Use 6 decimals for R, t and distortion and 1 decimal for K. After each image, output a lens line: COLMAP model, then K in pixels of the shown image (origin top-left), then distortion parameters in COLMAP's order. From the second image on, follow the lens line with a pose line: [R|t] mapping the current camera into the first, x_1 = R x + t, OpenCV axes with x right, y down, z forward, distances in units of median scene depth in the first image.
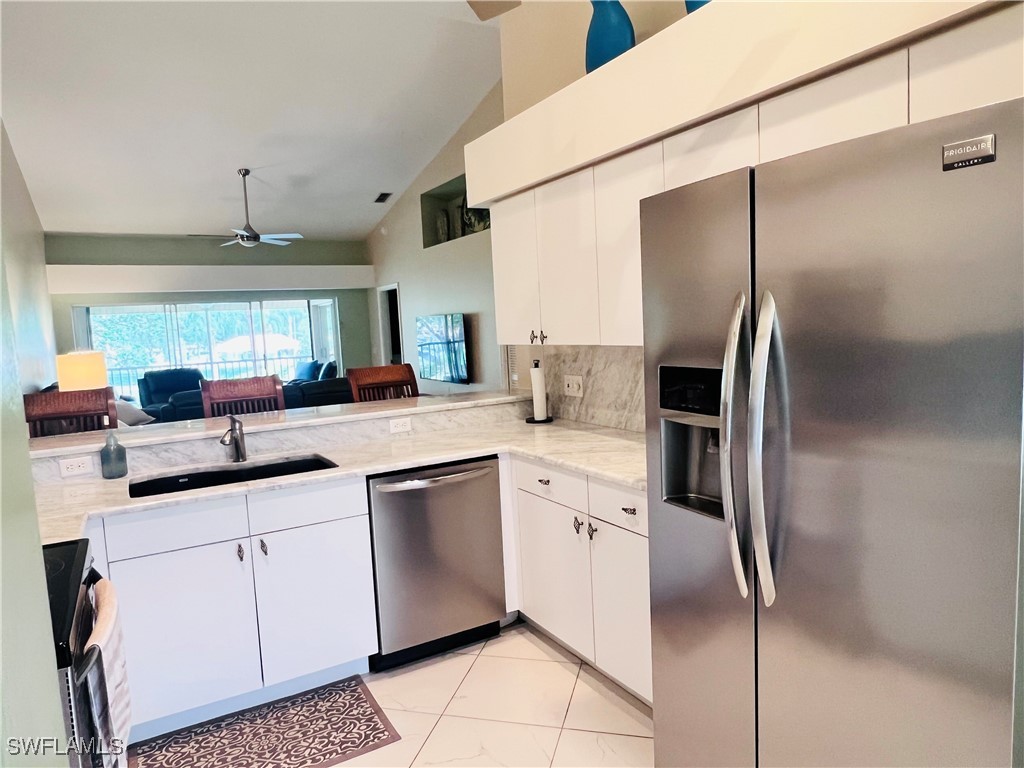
lens RADIAL K [[654.4, 0, 512.0], [0, 654.4, 384.0], [0, 0, 1]] dist [-0.001062, -0.001328]
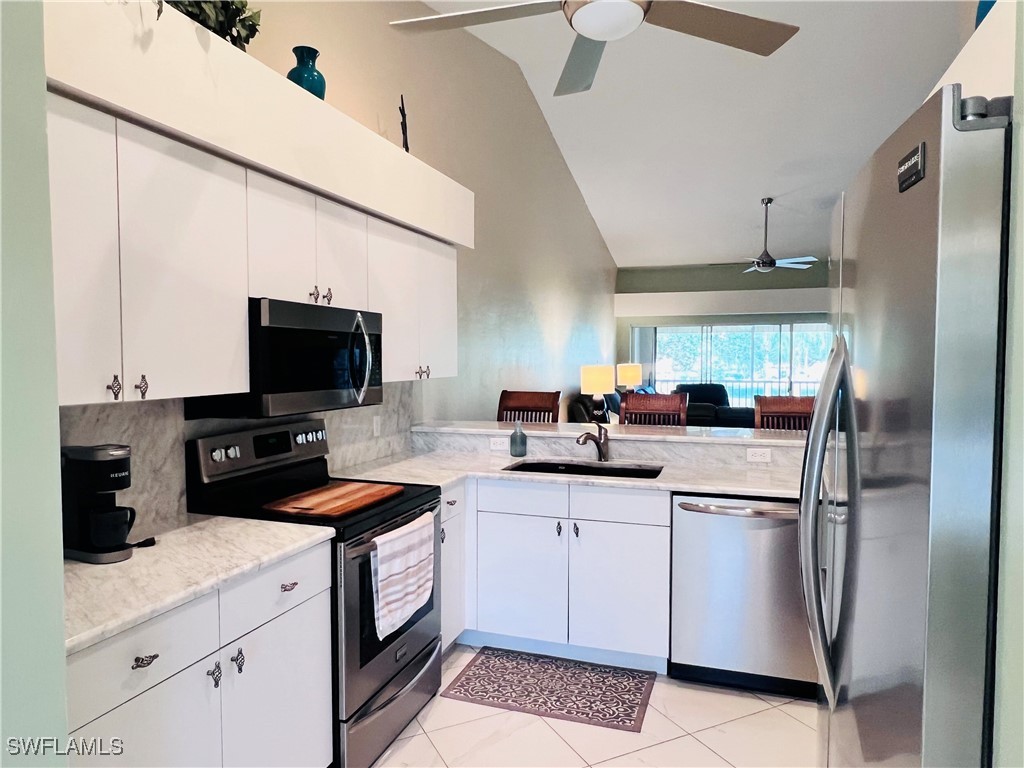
lens RADIAL K [[654.4, 0, 512.0], [0, 654.4, 384.0], [0, 0, 1]] dist [-0.001062, -0.001328]
pose [[0.666185, 0.078784, -0.741613, 0.354234], [-0.101534, 0.994727, 0.014466, -0.023574], [0.738842, 0.065662, 0.670672, 0.056958]]
